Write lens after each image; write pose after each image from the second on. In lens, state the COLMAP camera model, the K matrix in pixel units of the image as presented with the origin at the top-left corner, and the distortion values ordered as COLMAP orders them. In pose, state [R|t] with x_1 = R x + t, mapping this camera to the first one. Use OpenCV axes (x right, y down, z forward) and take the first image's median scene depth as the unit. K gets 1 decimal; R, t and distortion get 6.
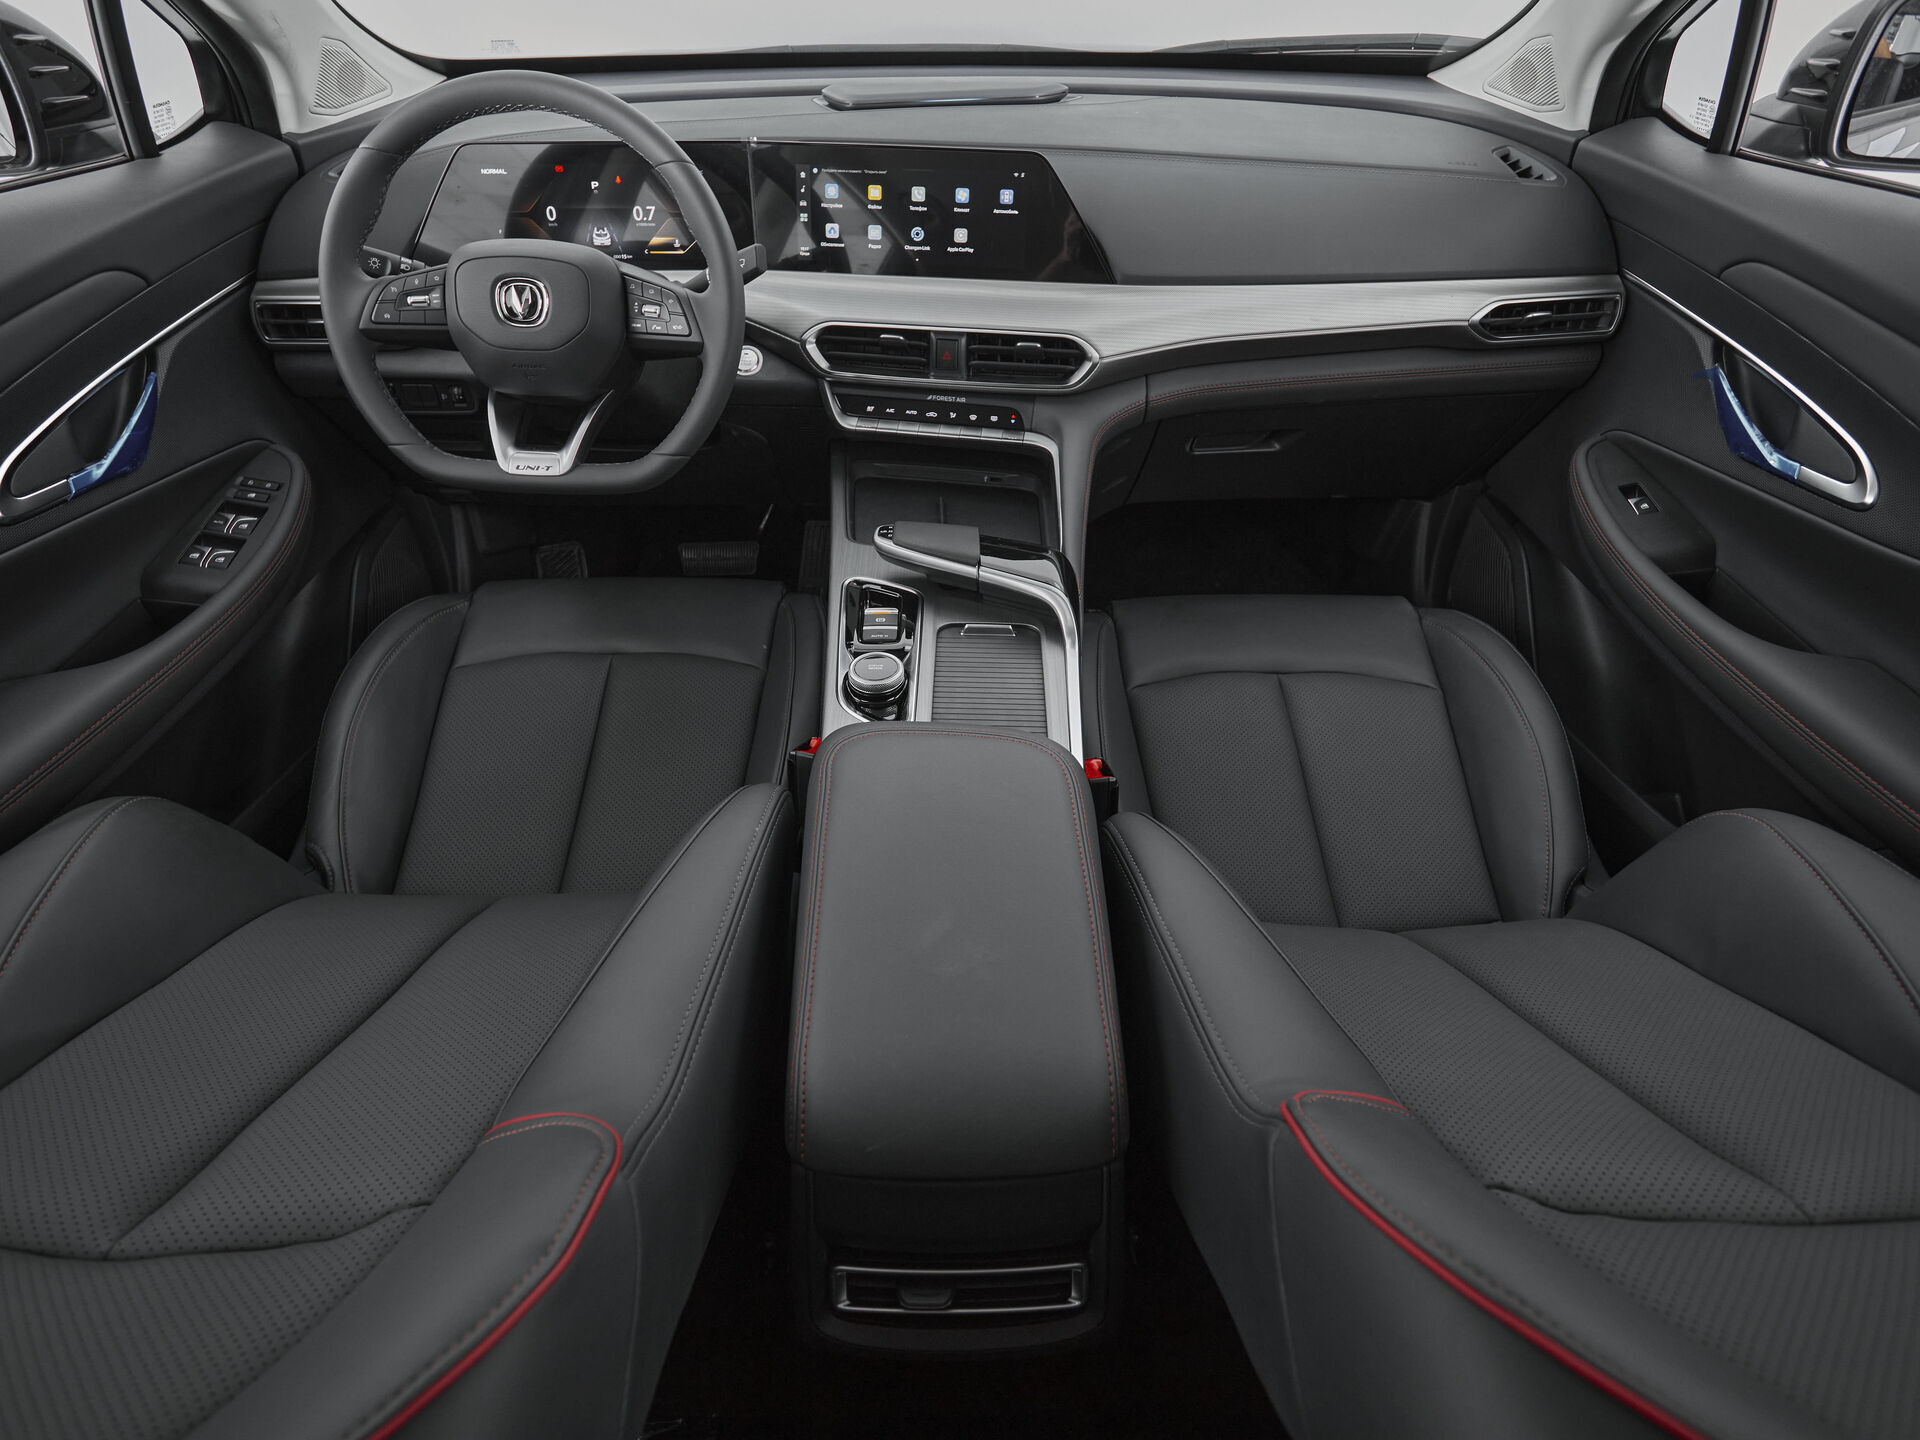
lens RADIAL K [[1032.1, 0, 960.0], [0, 1032.1, 720.0], [0, 0, 1]] dist [-0.002855, -0.001525]
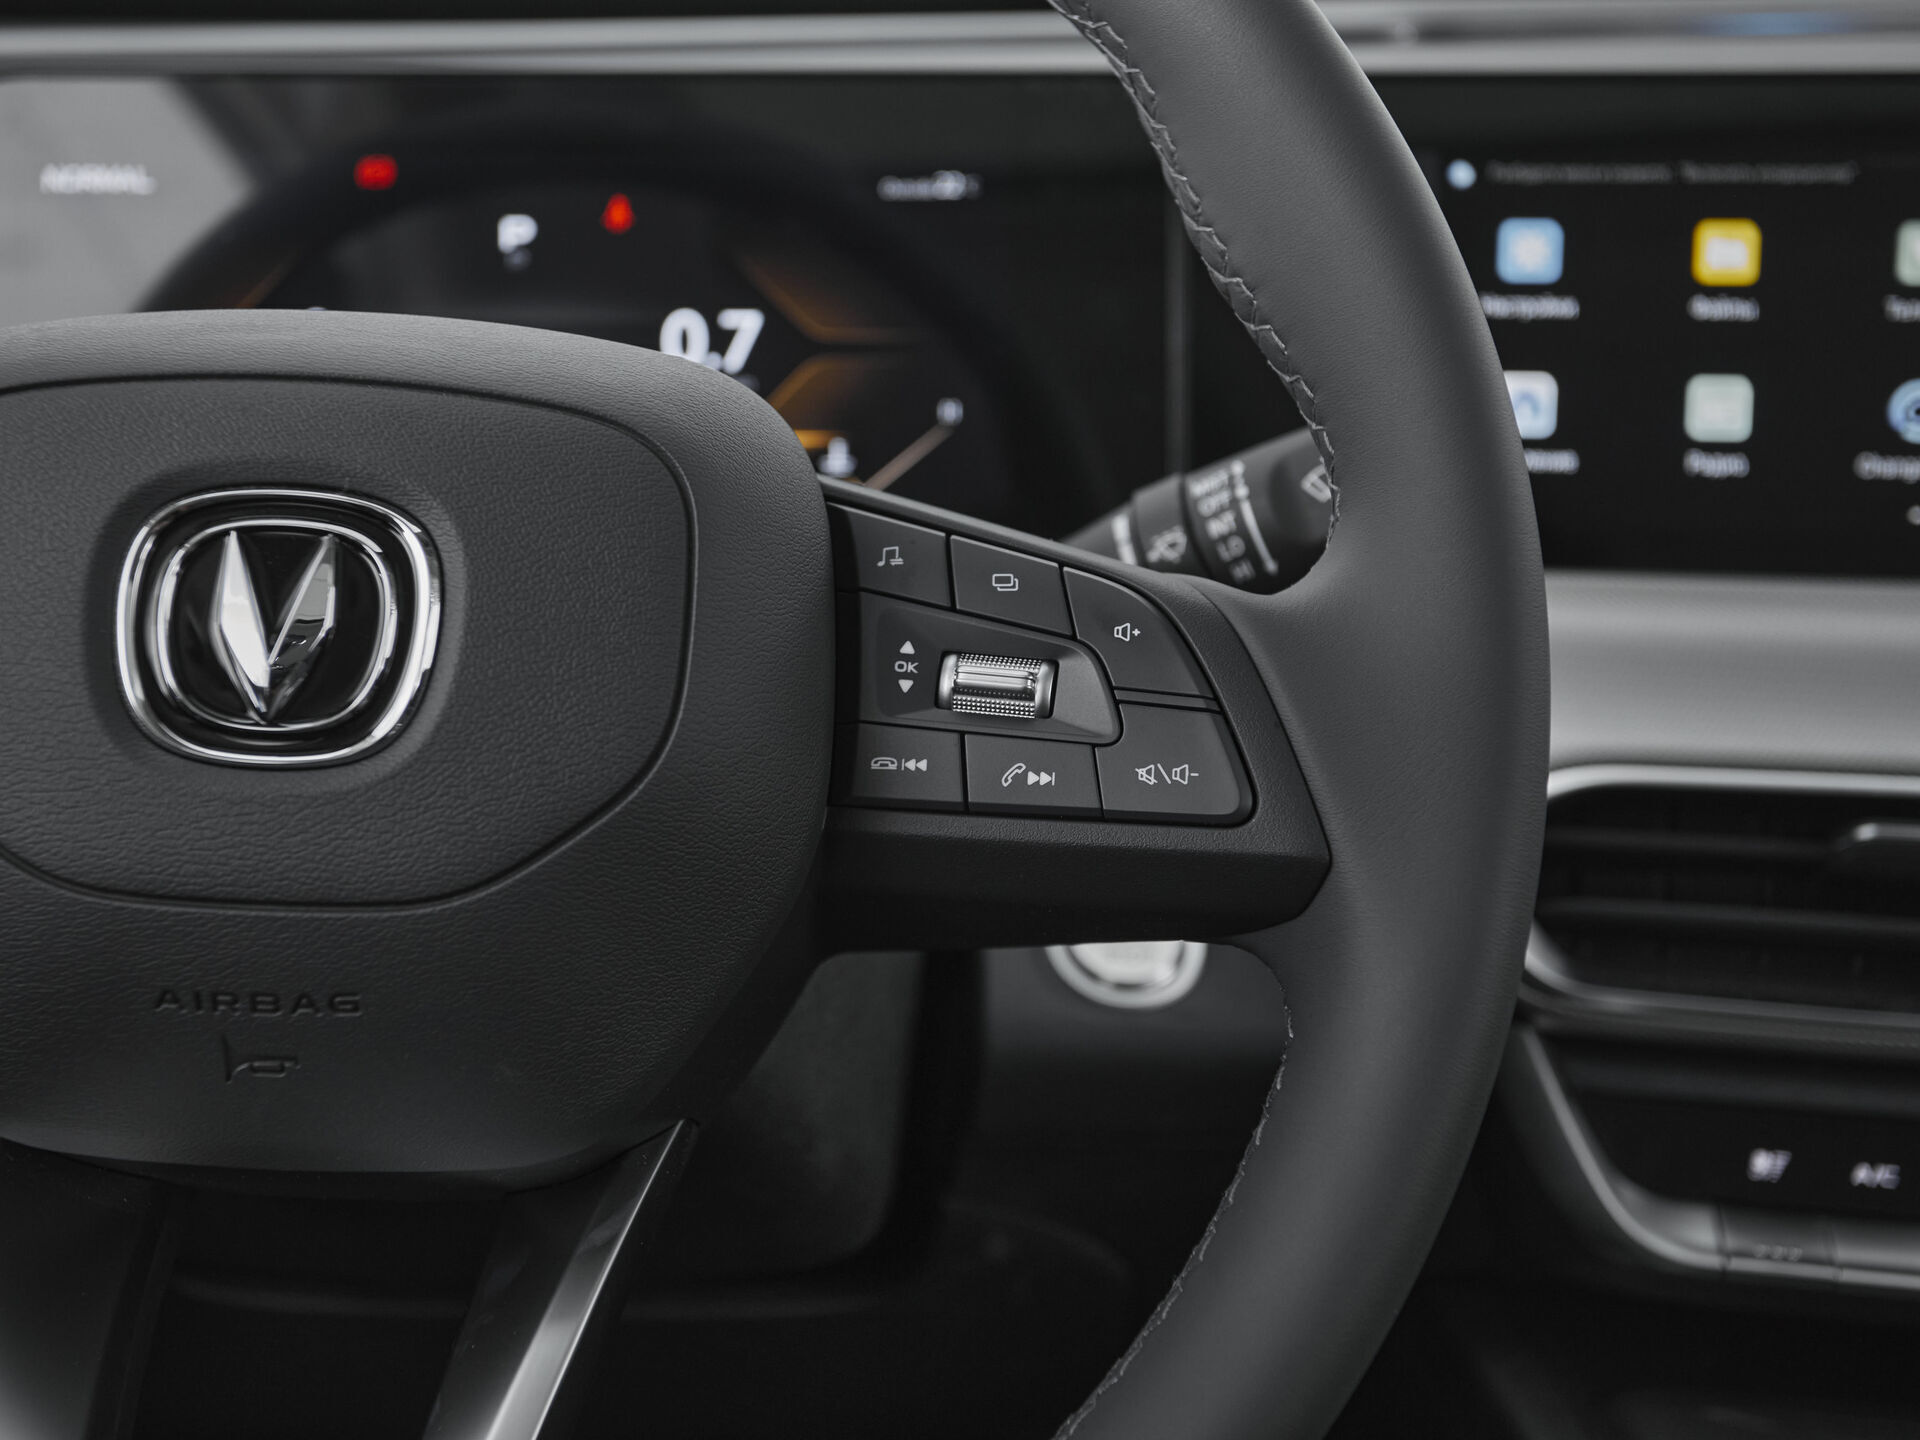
lens RADIAL K [[2328.9, 0, 851.7], [0, 2328.9, 719.1], [0, 0, 1]] dist [0.010857, 0.025525]
pose [[0.999995, -0.000675, -0.003038, -0.280701], [-0.000597, 0.916453, -0.400142, -0.206635], [0.003054, 0.400142, 0.916448, 0.564745]]
